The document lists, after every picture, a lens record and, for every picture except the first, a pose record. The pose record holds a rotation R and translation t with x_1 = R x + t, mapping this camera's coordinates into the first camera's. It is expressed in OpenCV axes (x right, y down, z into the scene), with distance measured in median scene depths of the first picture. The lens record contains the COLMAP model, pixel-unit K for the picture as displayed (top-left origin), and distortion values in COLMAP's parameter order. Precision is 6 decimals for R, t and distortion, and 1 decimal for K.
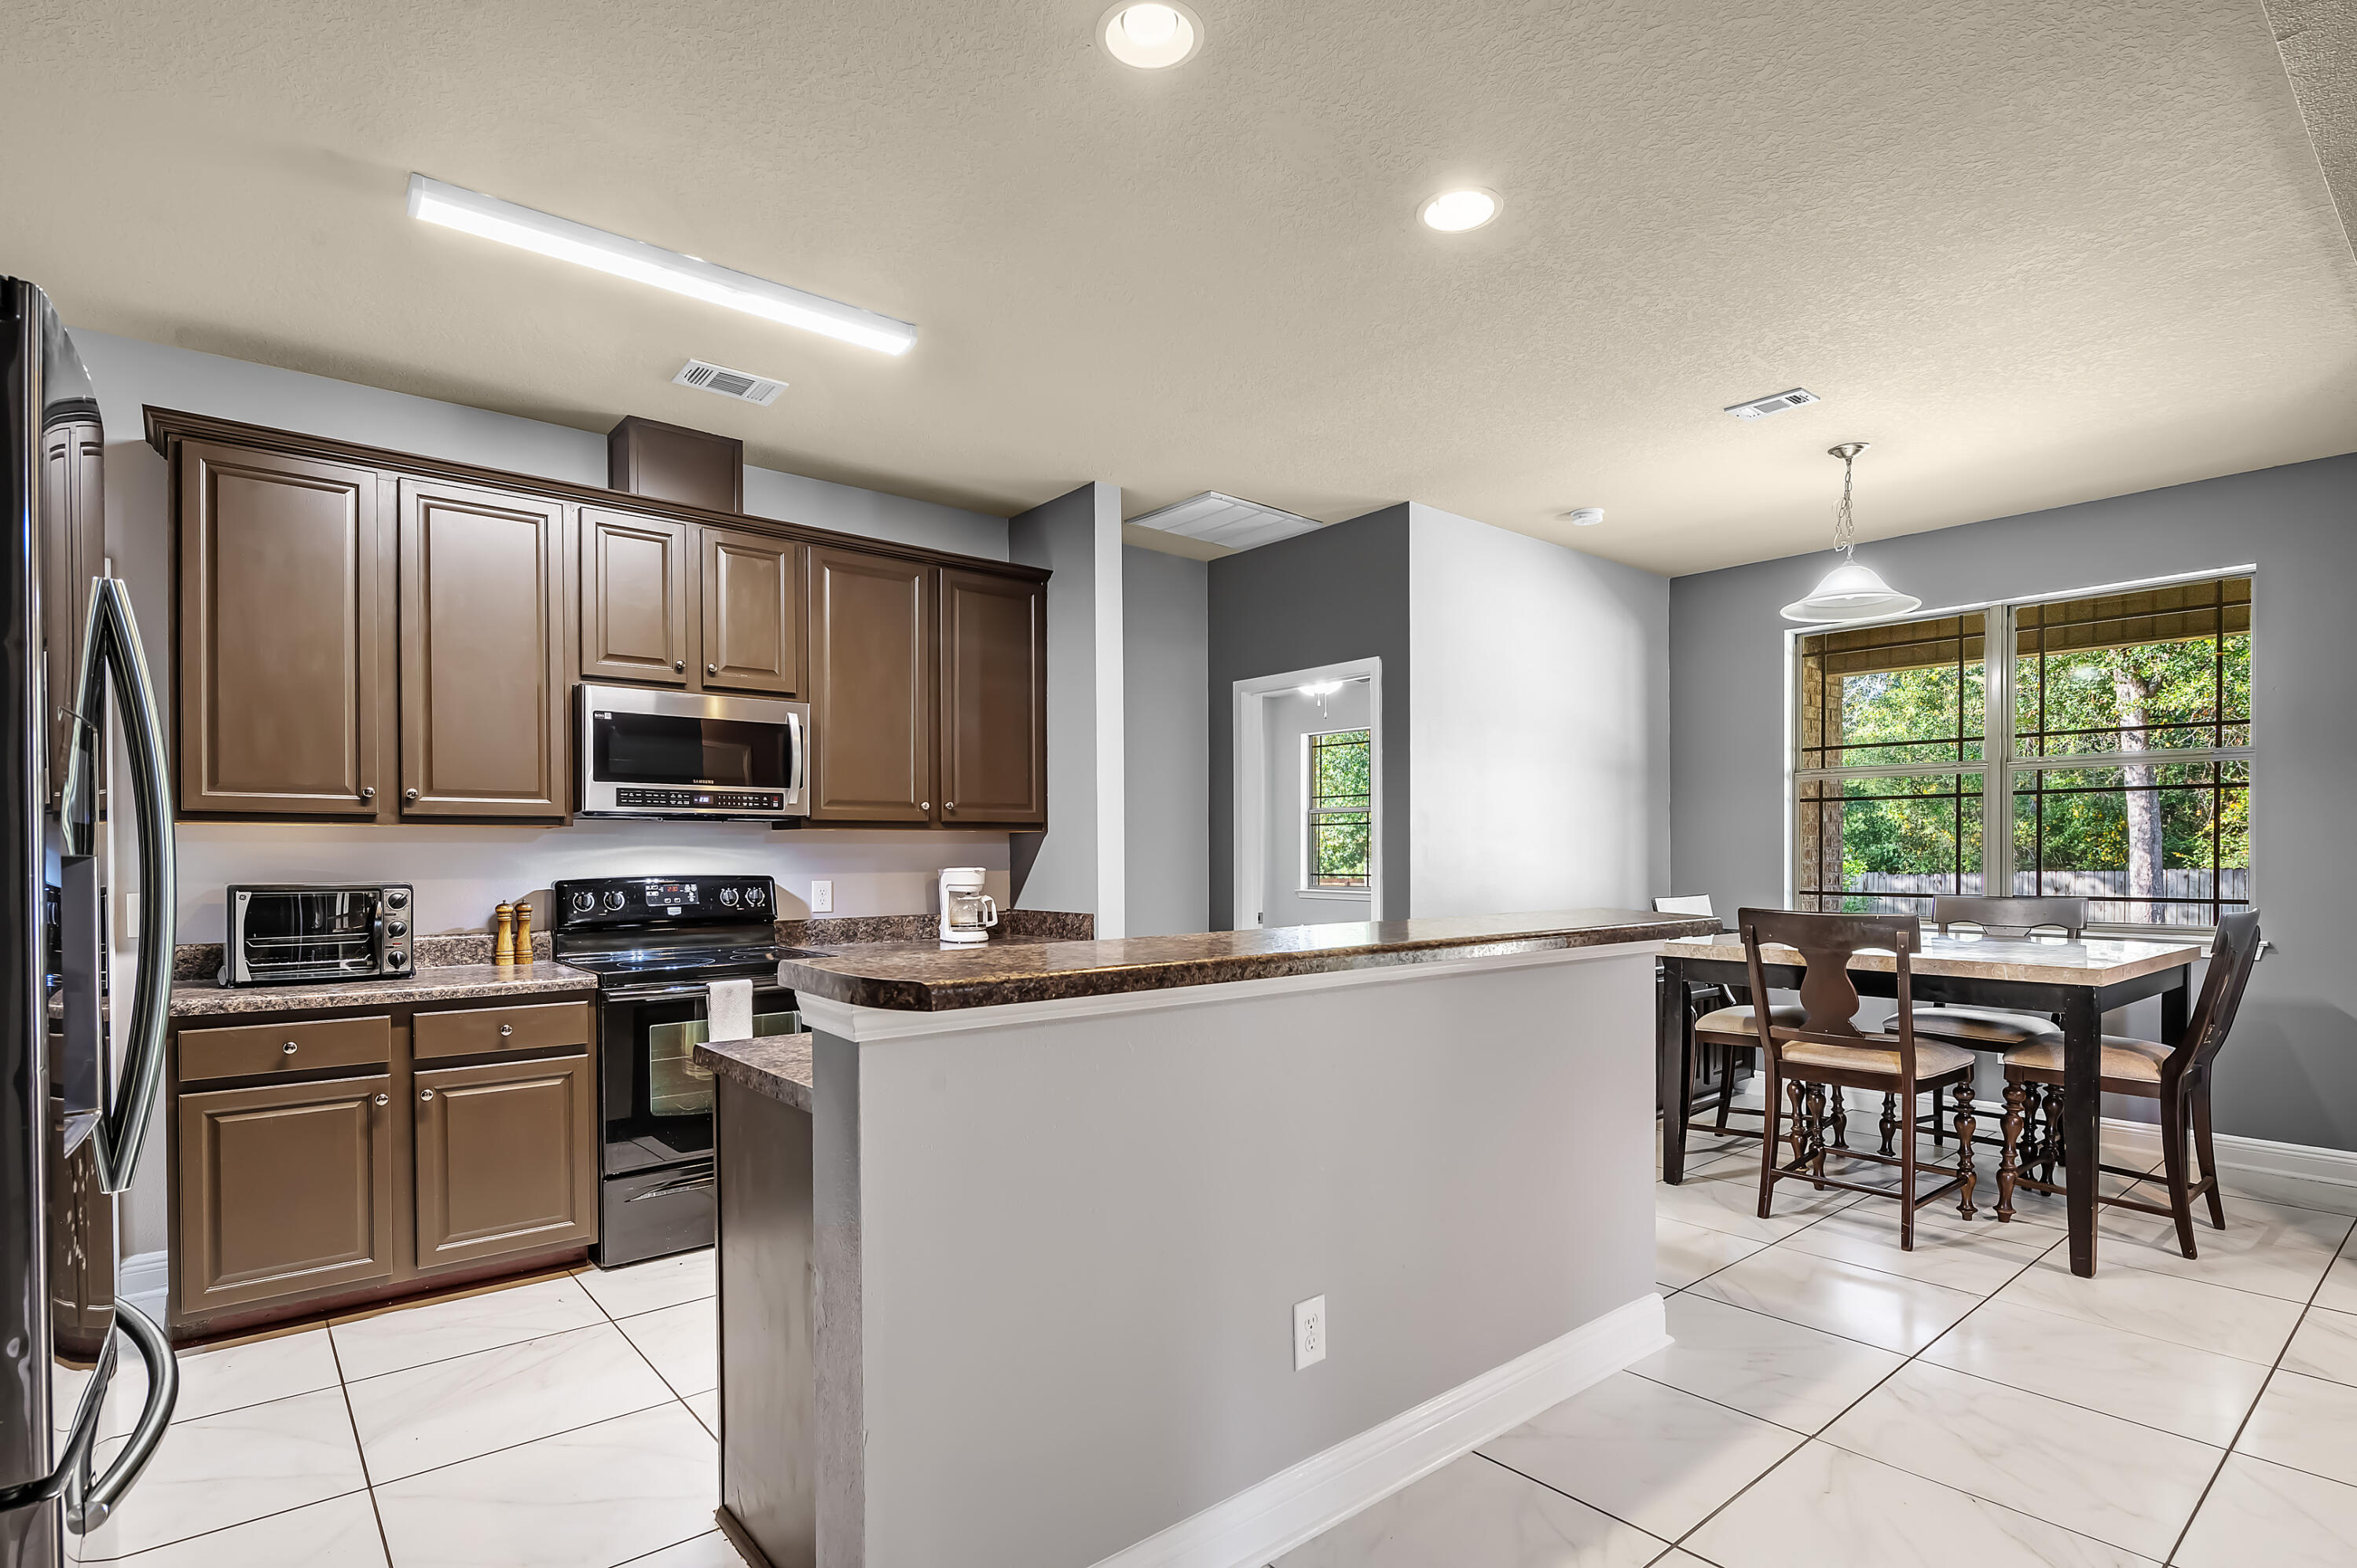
lens RADIAL K [[1155.2, 0, 1172.8], [0, 1155.2, 861.4], [0, 0, 1]] dist [-0.011266, -0.000111]
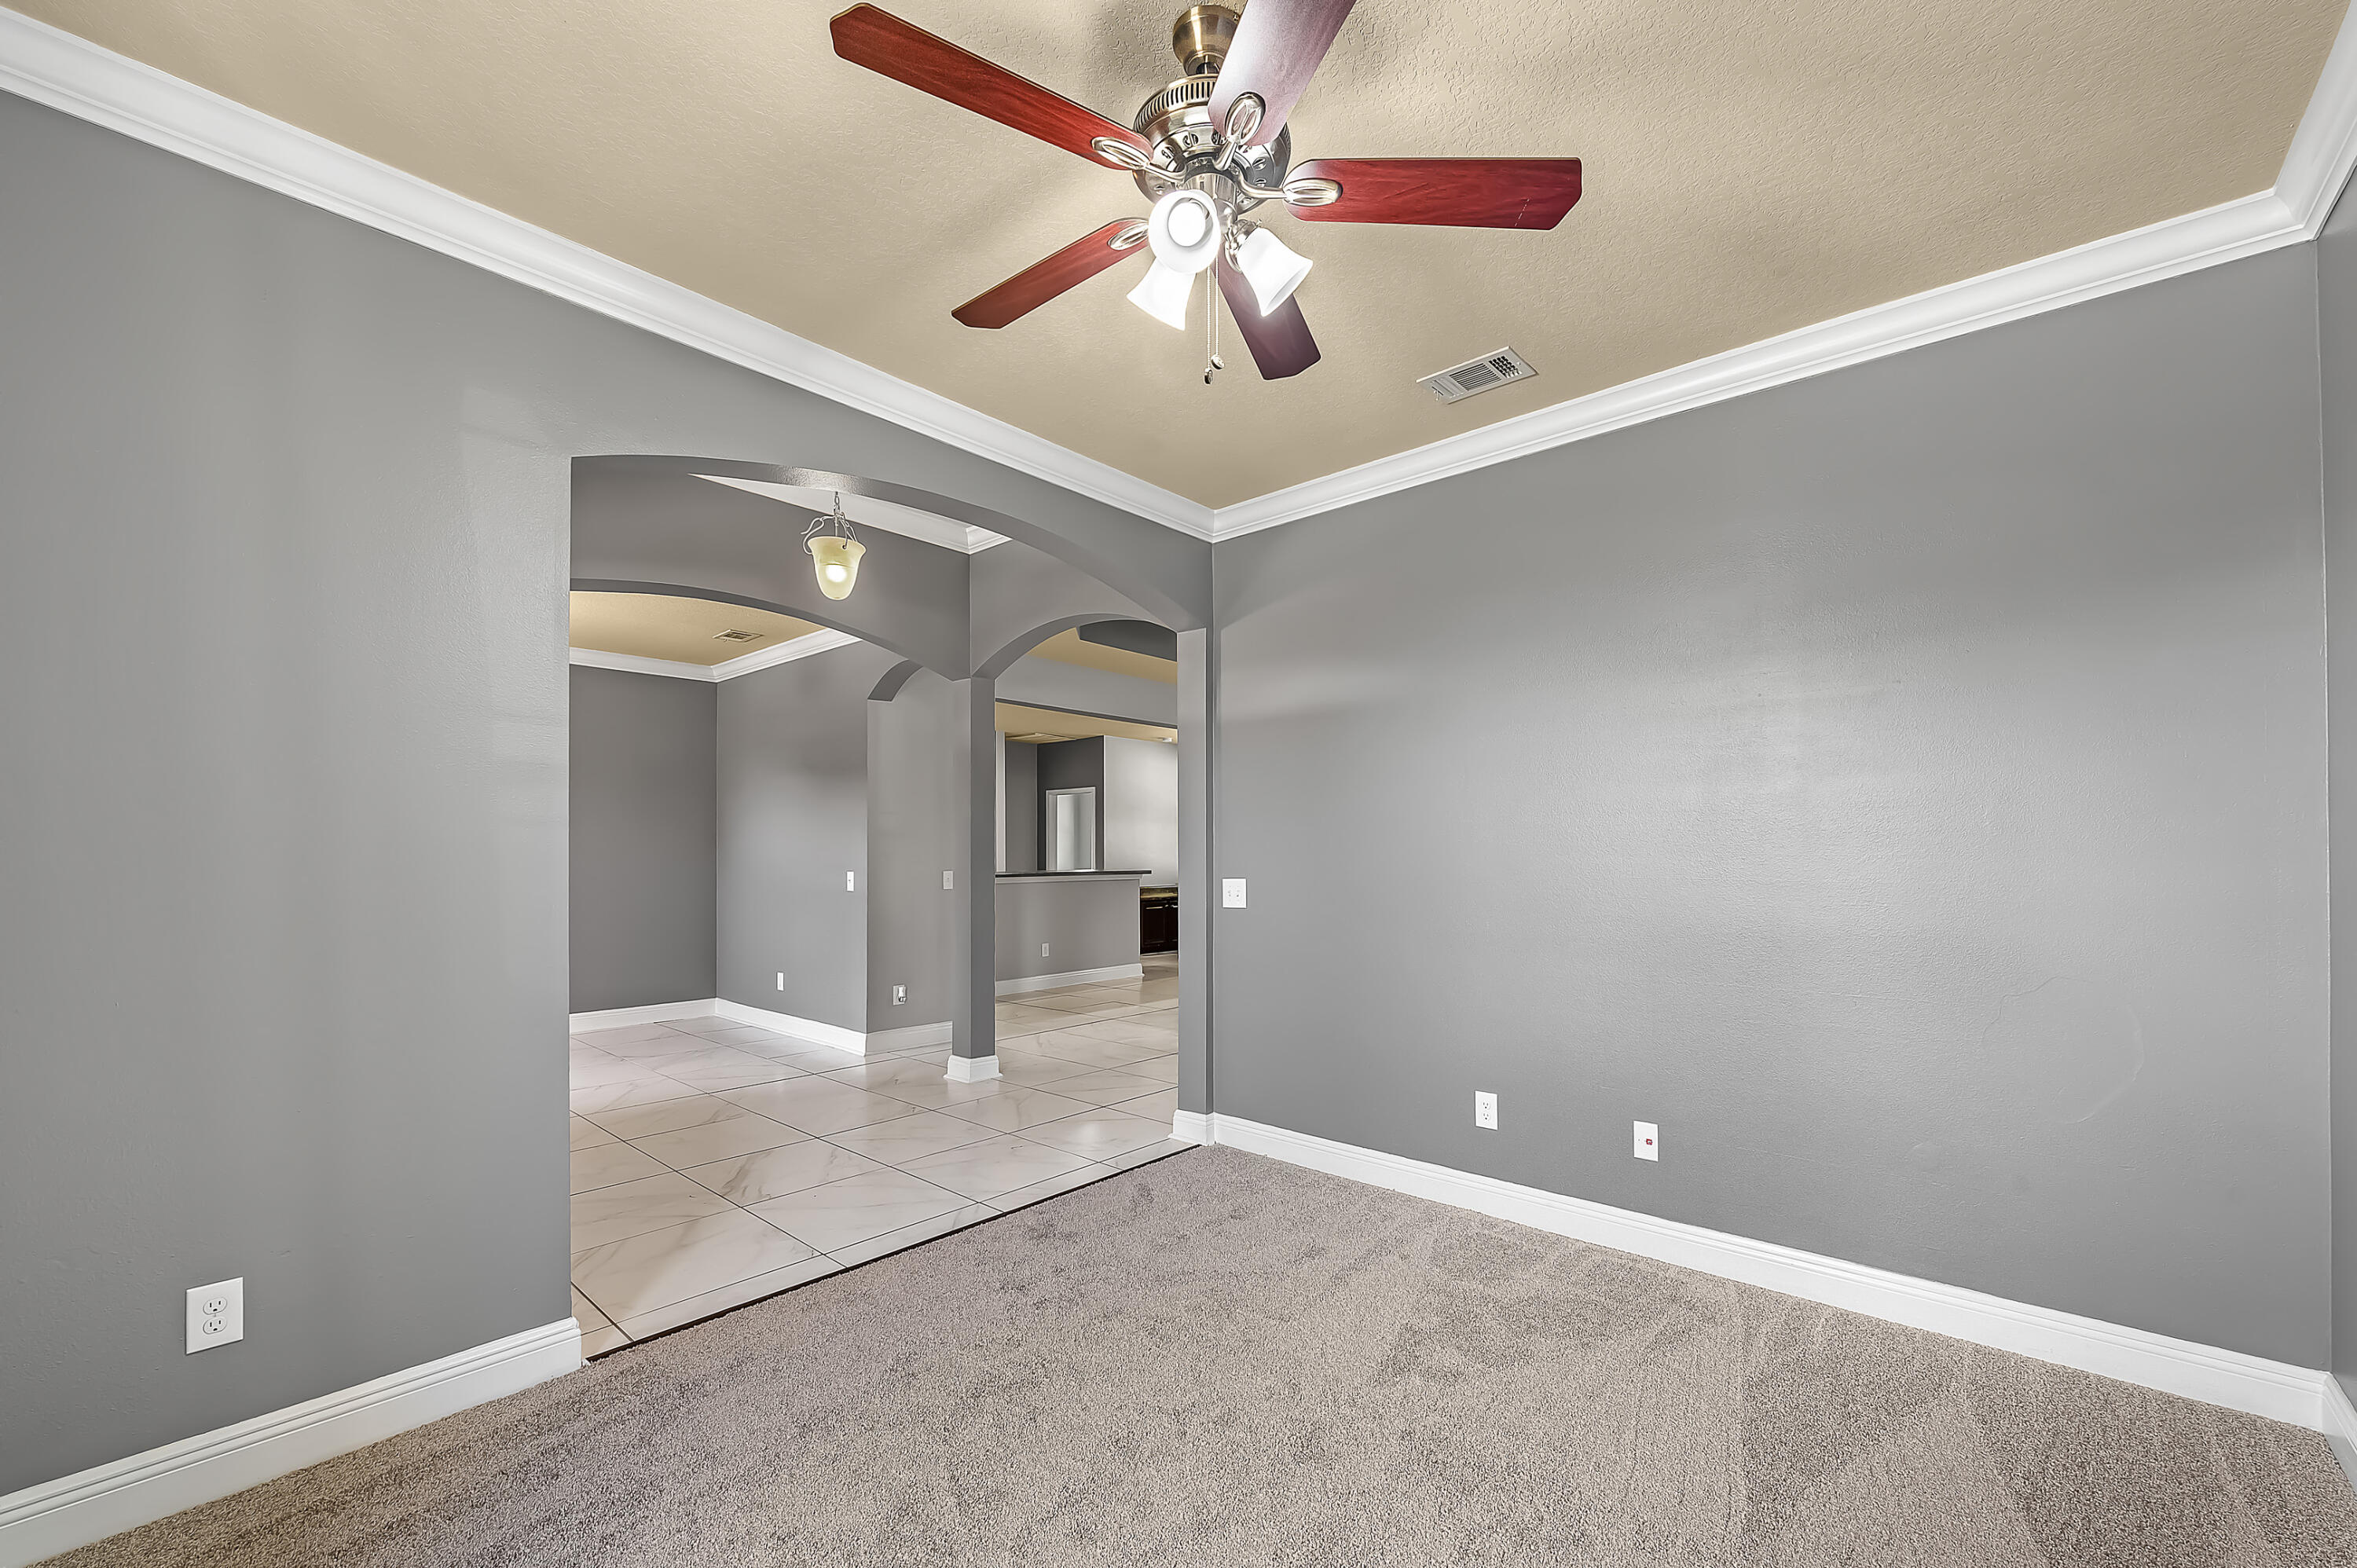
lens RADIAL K [[930.5, 0, 1168.7], [0, 930.5, 848.8], [0, 0, 1]] dist [-0.006967, 0.000015]
pose [[0.990112, 0.003189, 0.140245, 0.036072], [-0.001369, 0.999914, -0.013068, 0.008442], [-0.140275, 0.012747, 0.990031, -1.327784]]
